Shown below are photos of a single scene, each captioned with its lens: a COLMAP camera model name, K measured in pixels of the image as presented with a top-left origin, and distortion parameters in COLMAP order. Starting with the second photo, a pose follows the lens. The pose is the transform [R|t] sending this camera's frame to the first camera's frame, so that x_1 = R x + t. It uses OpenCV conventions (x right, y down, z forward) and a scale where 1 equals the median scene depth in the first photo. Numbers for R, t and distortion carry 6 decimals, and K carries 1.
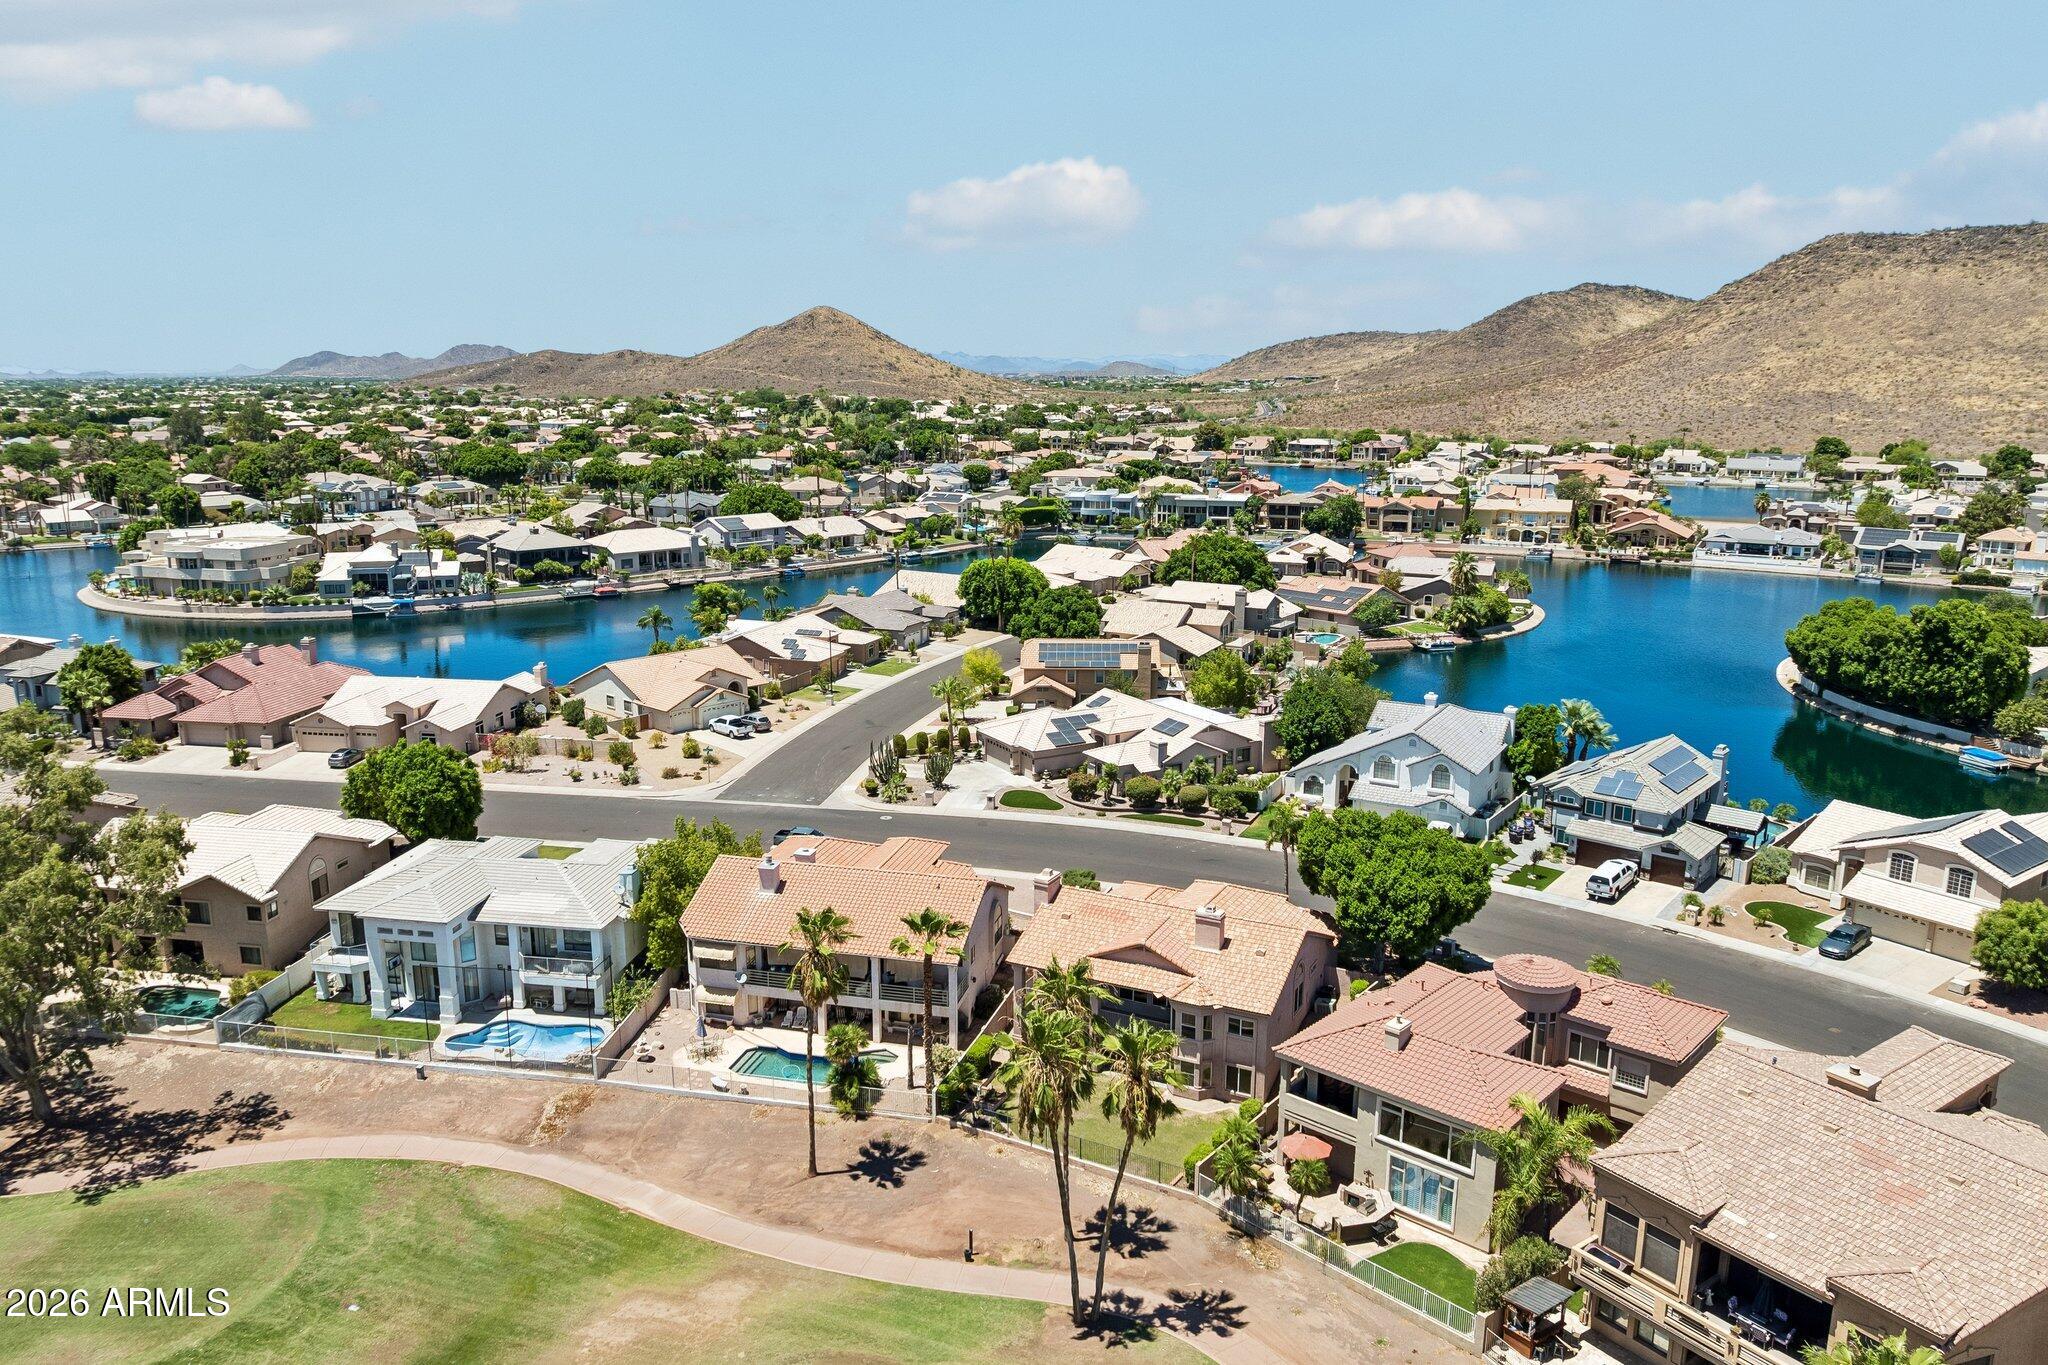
lens RADIAL K [[1435.0, 0, 1031.6], [0, 1435.0, 677.3], [0, 0, 1]] dist [-0.031103, -0.007456]
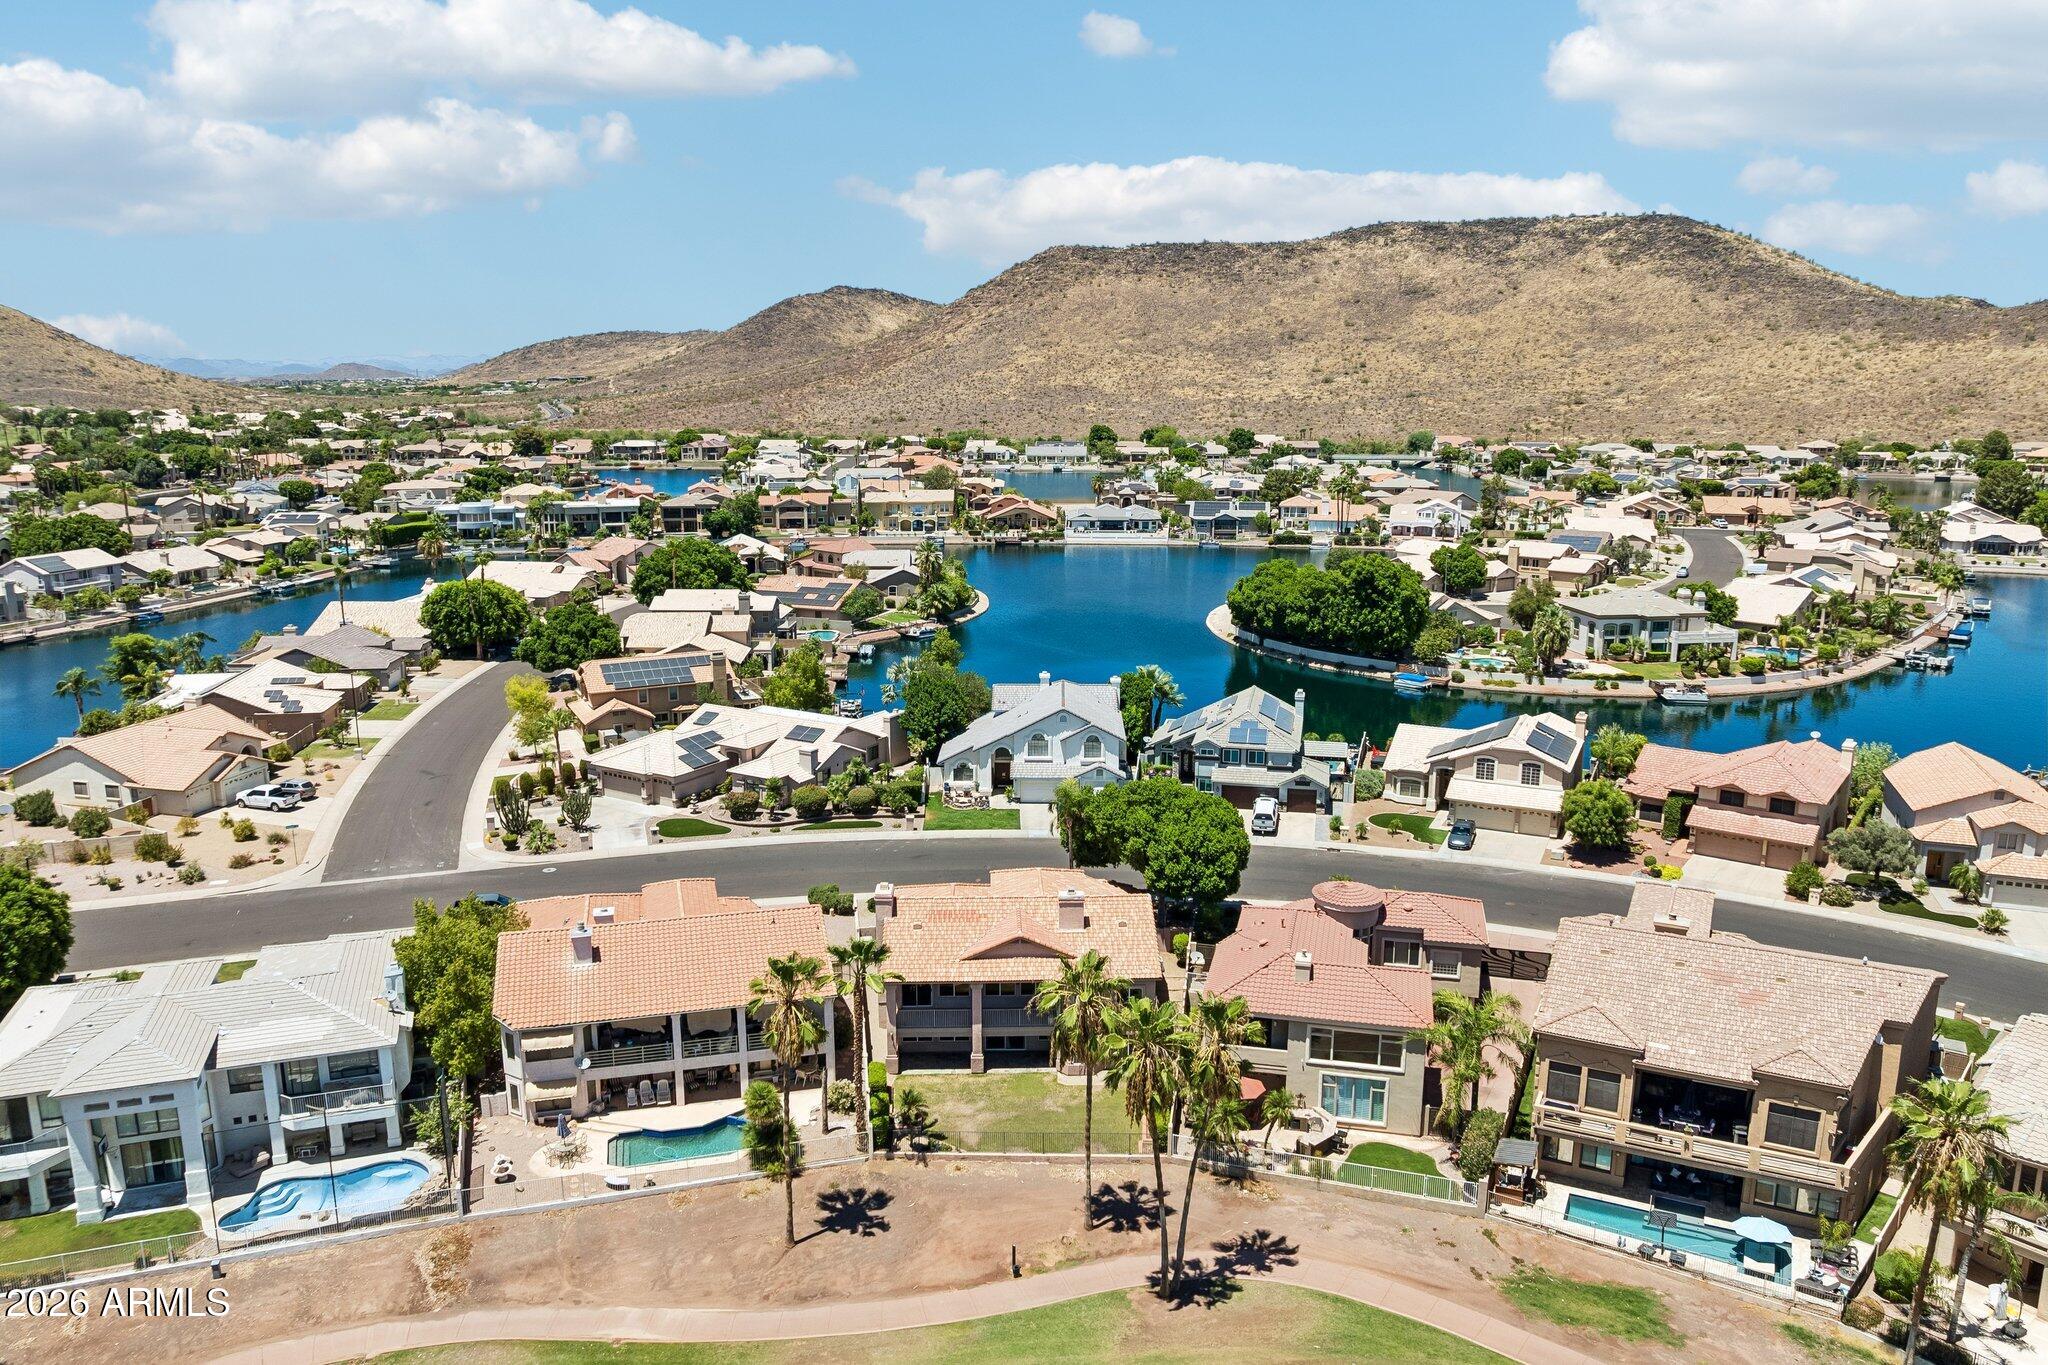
lens RADIAL K [[1435.0, 0, 1031.6], [0, 1435.0, 677.3], [0, 0, 1]] dist [-0.031103, -0.007456]
pose [[0.877042, -0.102446, 0.469364, -0.163455], [0.102341, 0.994414, 0.025815, -0.009685], [-0.469387, 0.025394, 0.882627, 0.041285]]
